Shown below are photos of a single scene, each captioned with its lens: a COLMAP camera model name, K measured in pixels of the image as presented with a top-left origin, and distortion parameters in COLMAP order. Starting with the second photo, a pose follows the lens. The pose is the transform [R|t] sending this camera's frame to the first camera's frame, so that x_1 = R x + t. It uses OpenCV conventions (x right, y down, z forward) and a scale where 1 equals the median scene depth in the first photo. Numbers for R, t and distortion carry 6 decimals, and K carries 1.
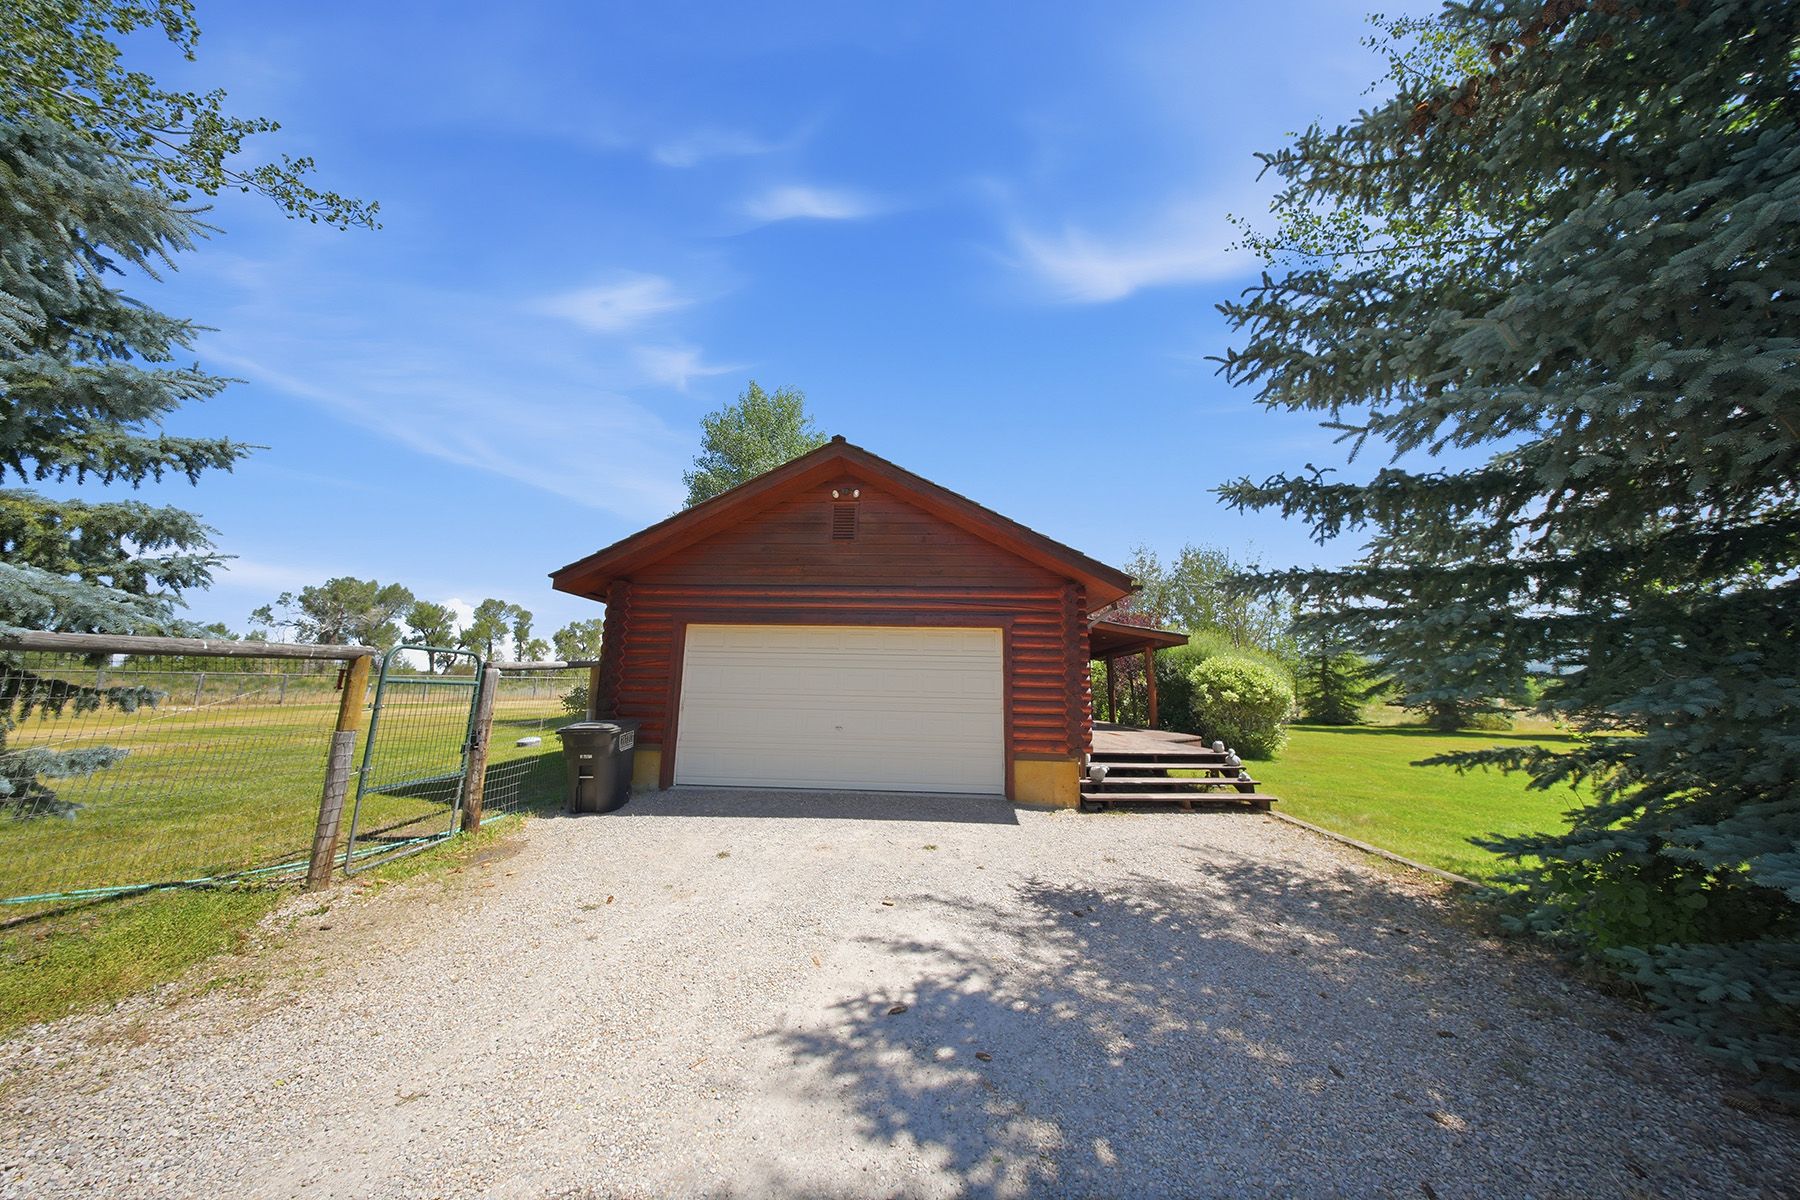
lens RADIAL K [[532.6, 0, 909.6], [0, 532.6, 598.2], [0, 0, 1]] dist [-0.001782, 0.000184]
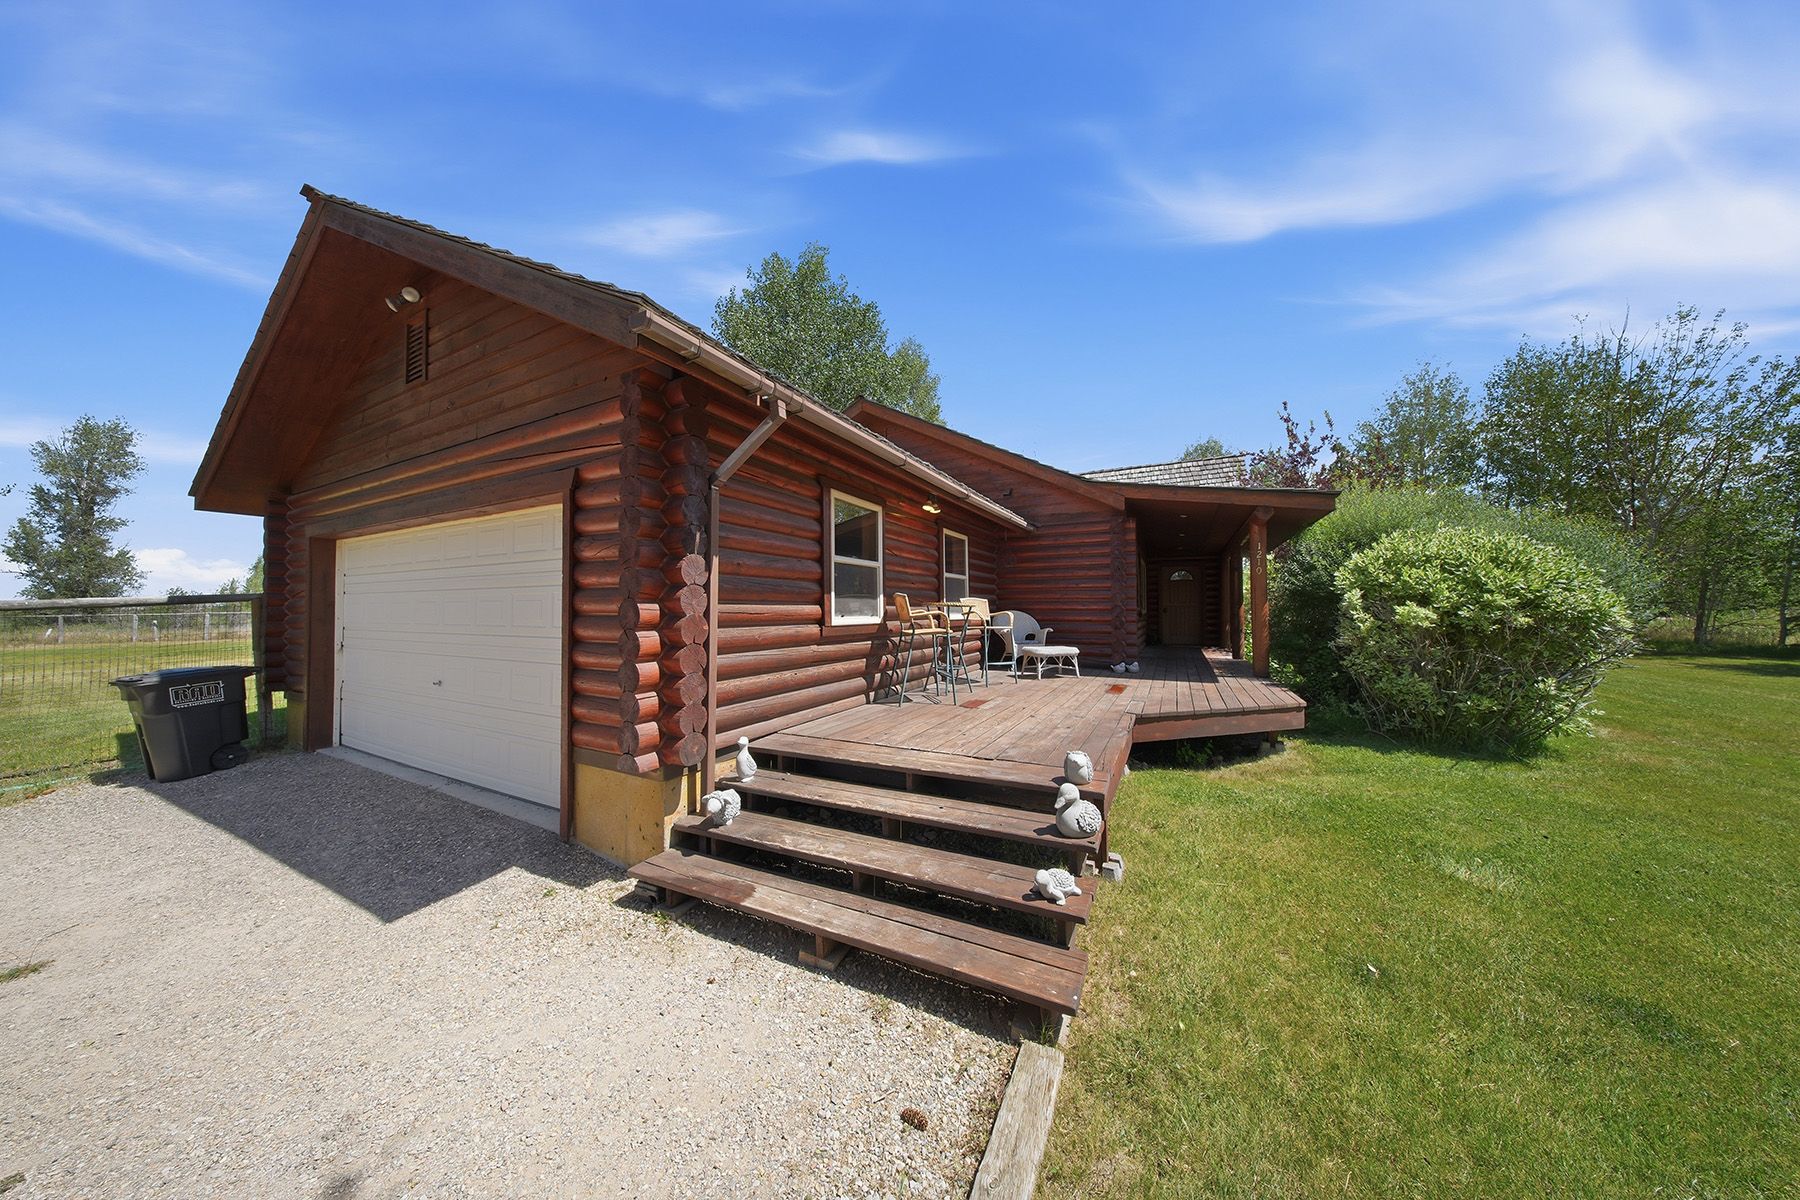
lens RADIAL K [[532.6, 0, 900.0], [0, 532.6, 601.5], [0, 0, 1]] dist [-0.001782, 0.000184]
pose [[0.907013, -0.034522, -0.419684, 0.396650], [0.094741, 0.987812, 0.123497, 0.075312], [0.410306, -0.151775, 0.899229, 0.416132]]
